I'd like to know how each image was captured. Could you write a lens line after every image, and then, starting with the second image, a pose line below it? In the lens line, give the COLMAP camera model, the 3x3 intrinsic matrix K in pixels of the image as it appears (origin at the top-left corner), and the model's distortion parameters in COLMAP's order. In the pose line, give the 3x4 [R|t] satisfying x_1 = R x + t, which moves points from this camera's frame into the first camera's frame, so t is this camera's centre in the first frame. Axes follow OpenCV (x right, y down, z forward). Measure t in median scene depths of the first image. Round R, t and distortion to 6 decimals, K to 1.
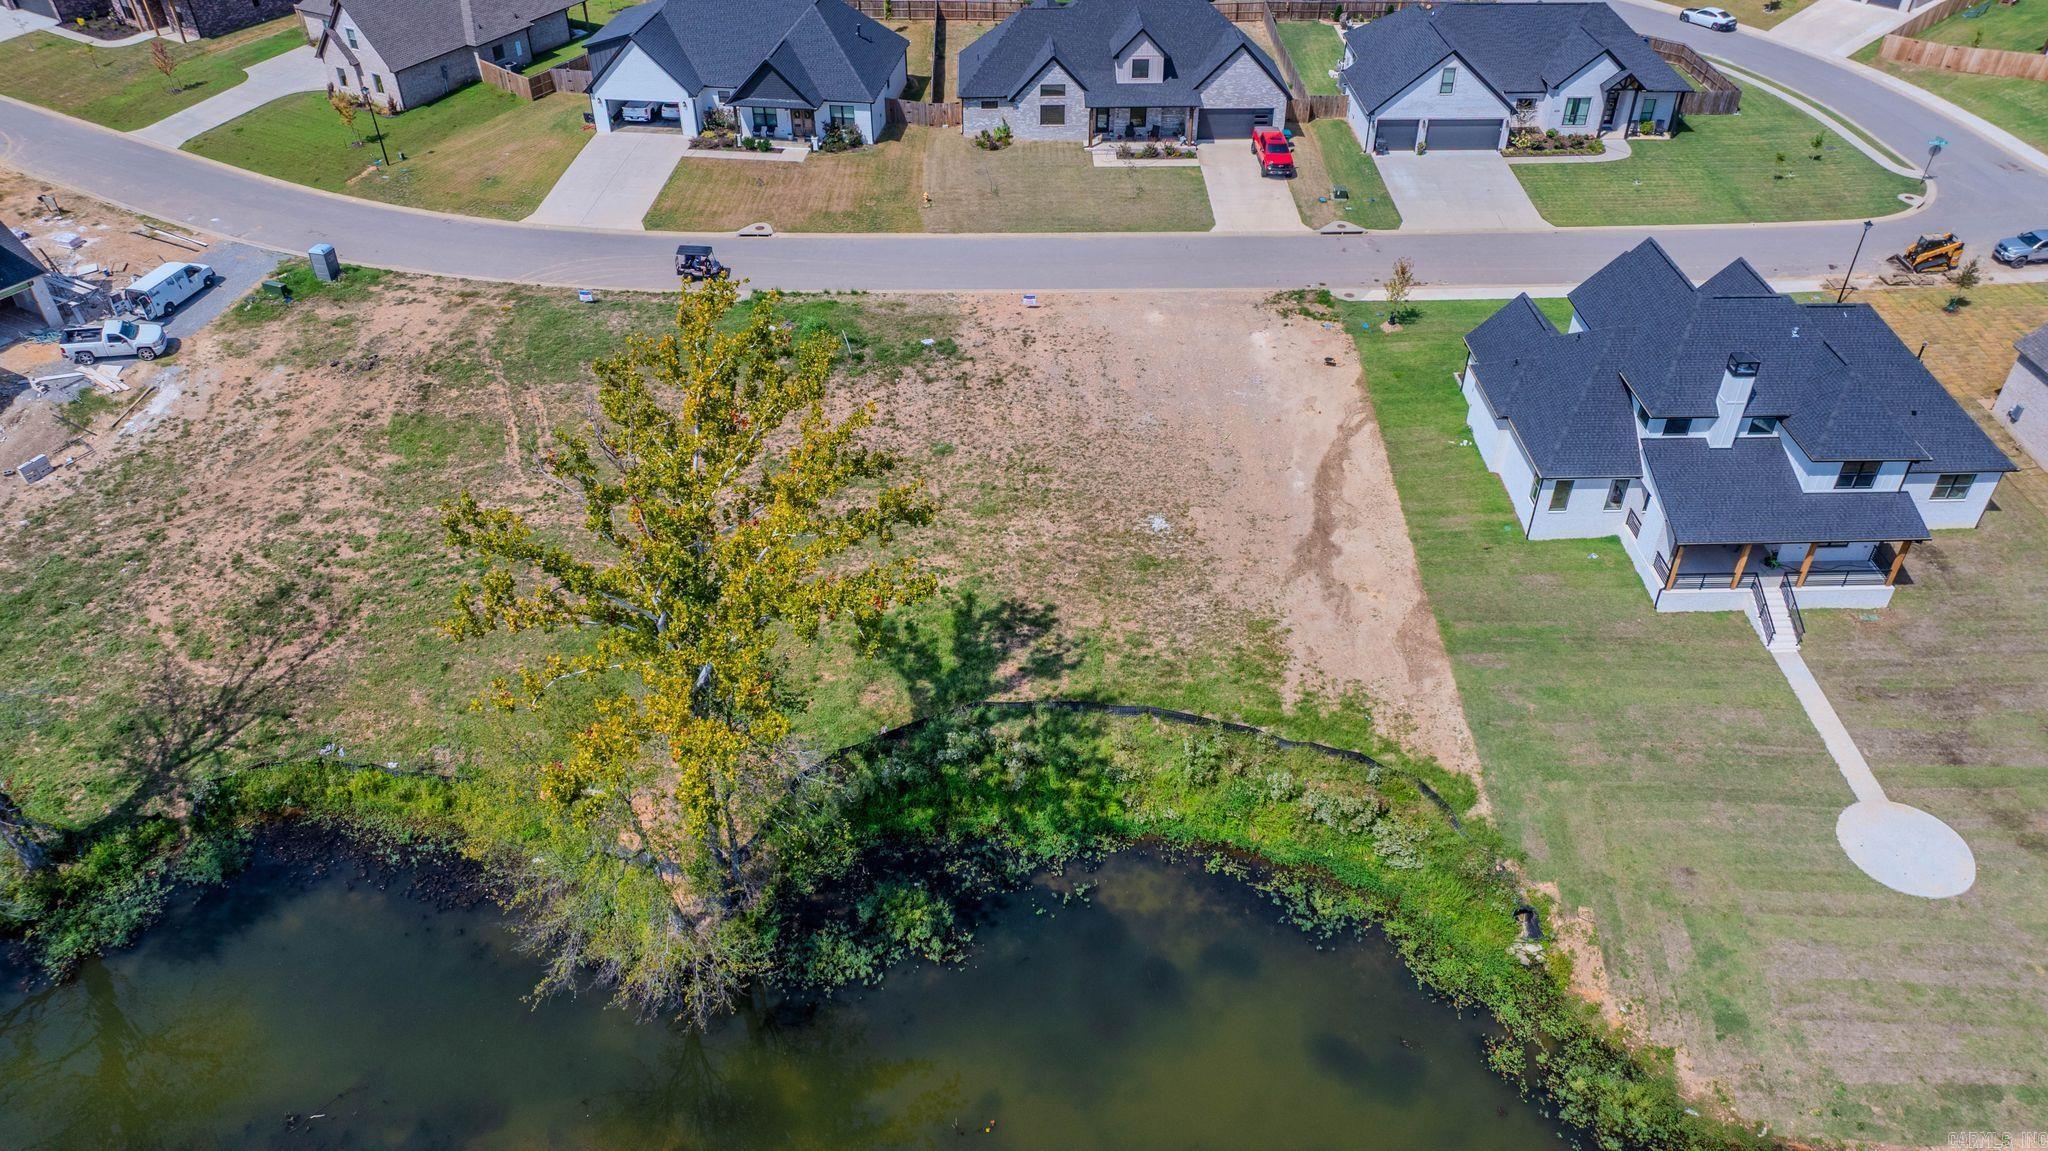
lens RADIAL K [[1446.5, 0, 1024.0], [0, 1446.5, 575.5], [0, 0, 1]] dist [-0.012934, 0.005386]
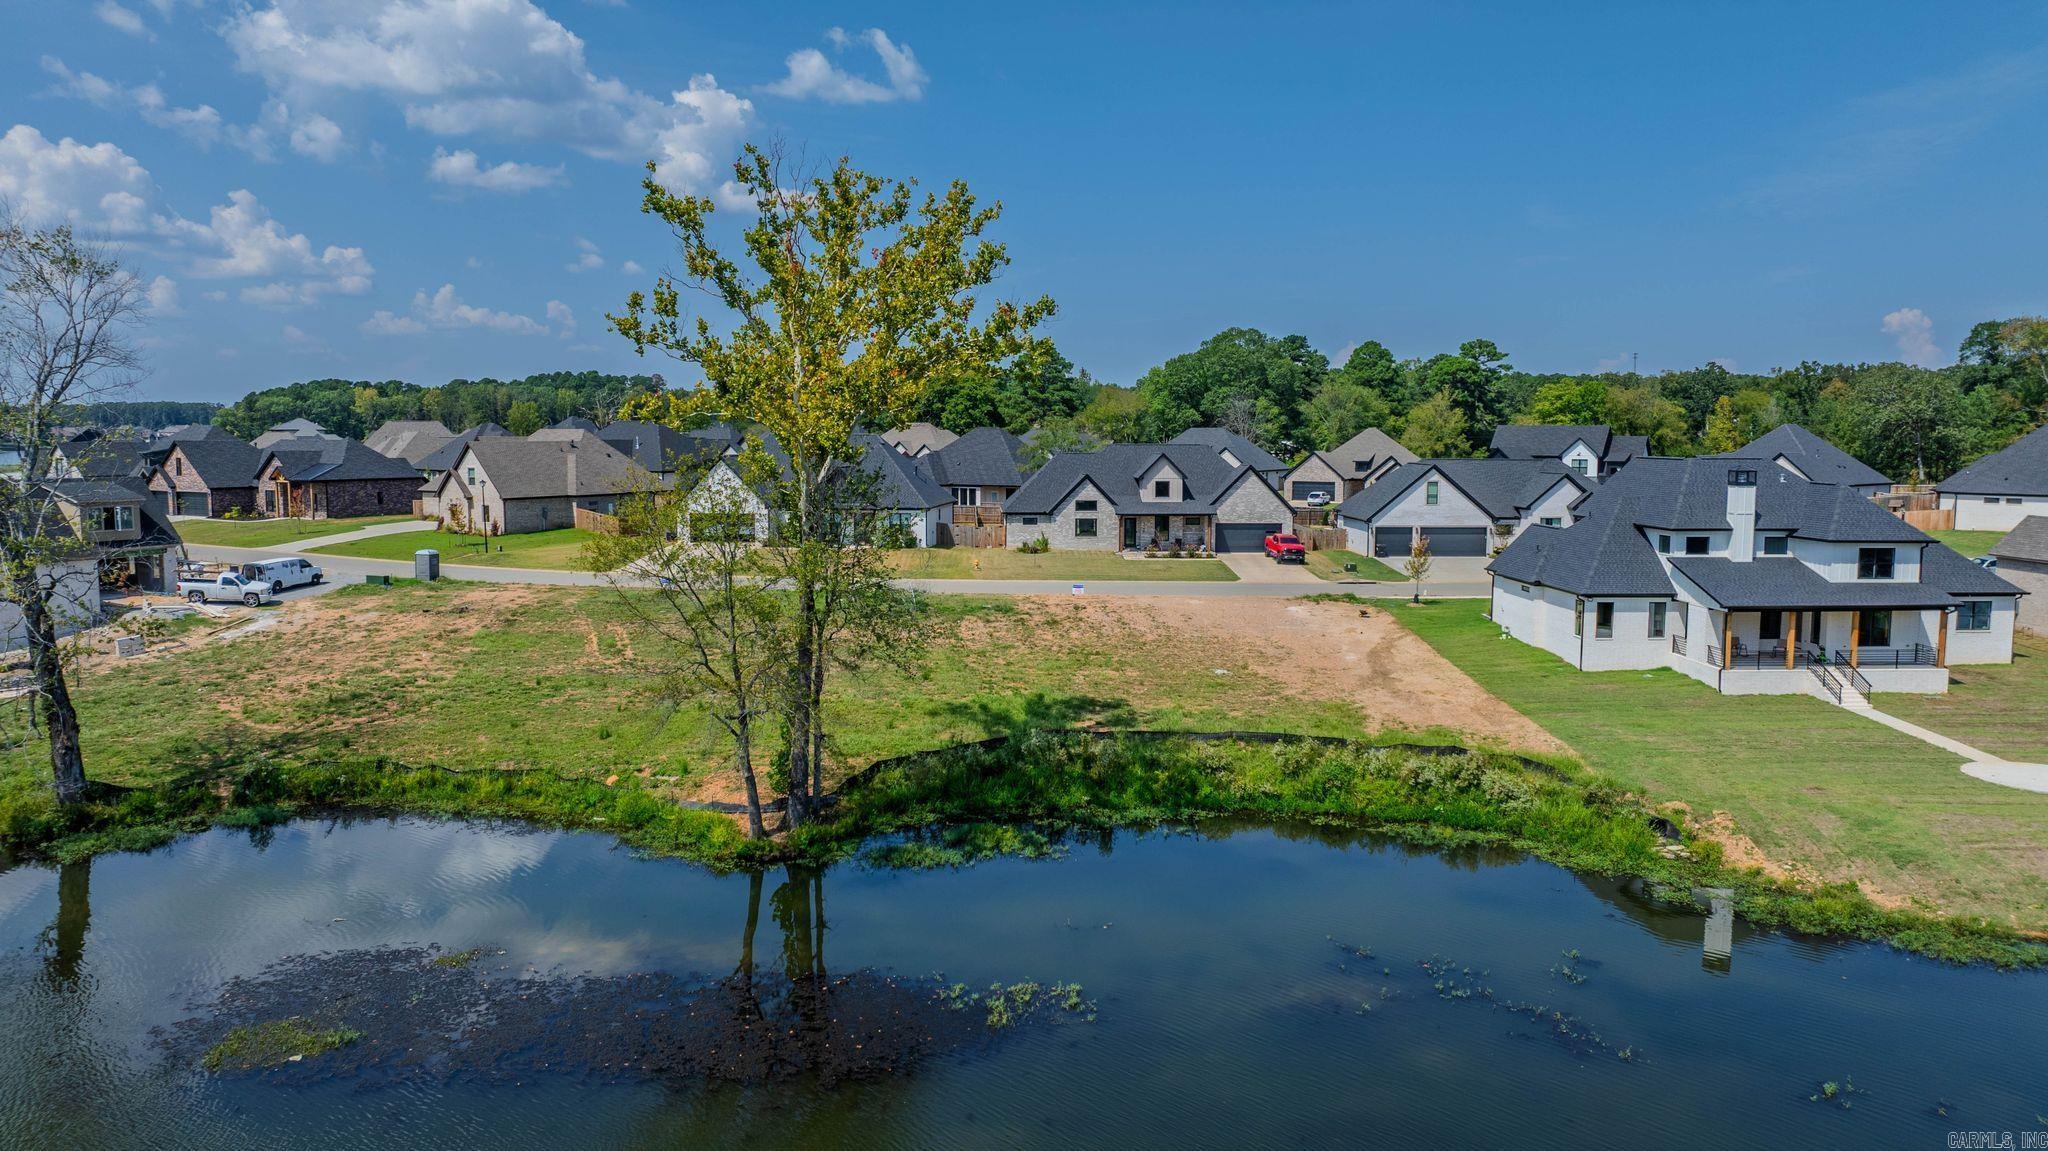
lens RADIAL K [[1456.5, 0, 1024.0], [0, 1456.5, 575.5], [0, 0, 1]] dist [-0.003778, -0.003941]
pose [[0.999952, 0.001545, 0.009668, -0.040044], [0.003842, 0.846338, -0.532632, 0.321448], [-0.009005, 0.532643, 0.846292, 0.061842]]
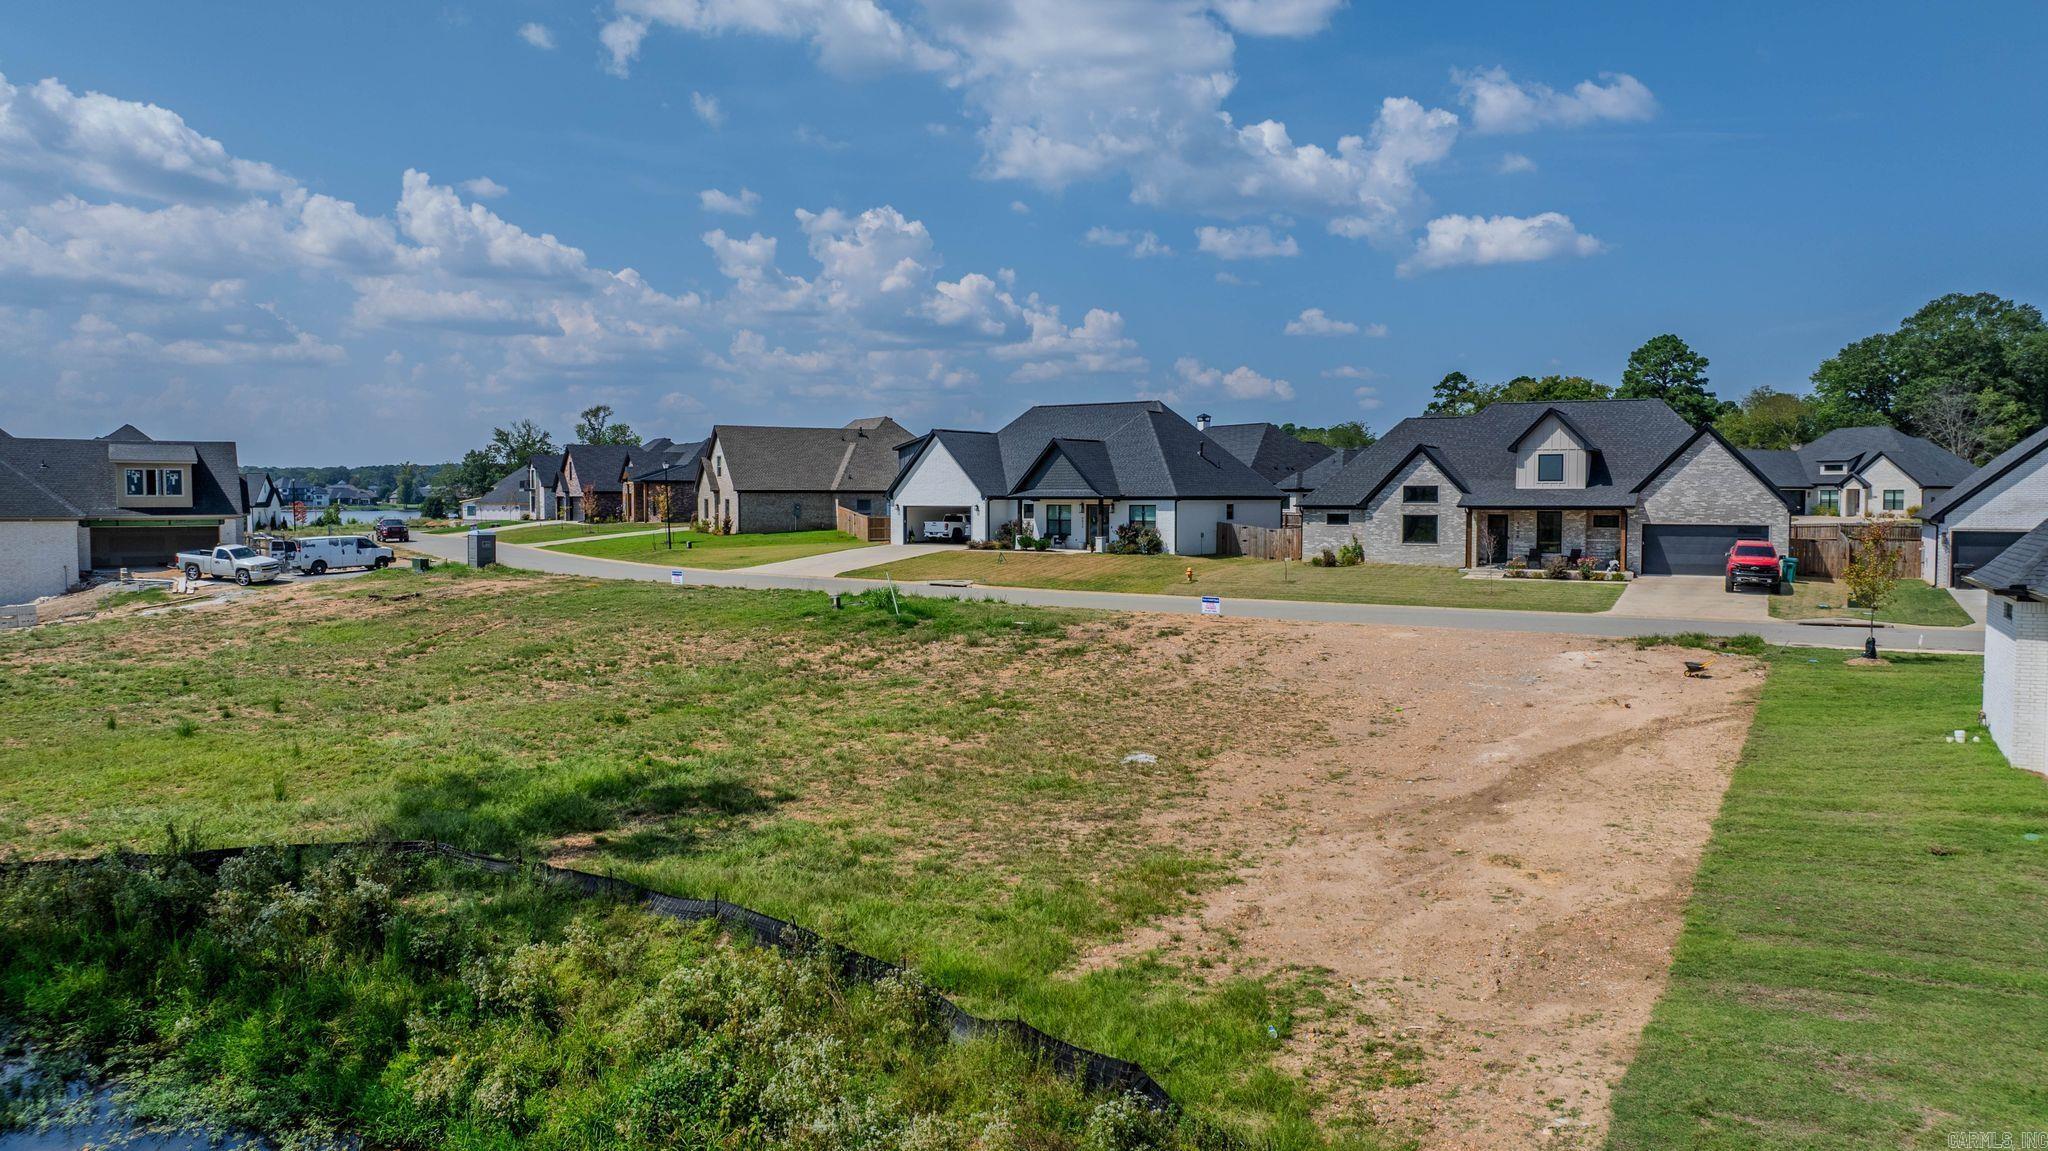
lens RADIAL K [[1446.5, 0, 1024.0], [0, 1446.5, 575.5], [0, 0, 1]] dist [-0.012934, 0.005386]
pose [[0.870496, 0.026982, -0.491436, 0.203774], [-0.302595, 0.816829, -0.491148, 0.110616], [0.388167, 0.576248, 0.719211, 0.431766]]
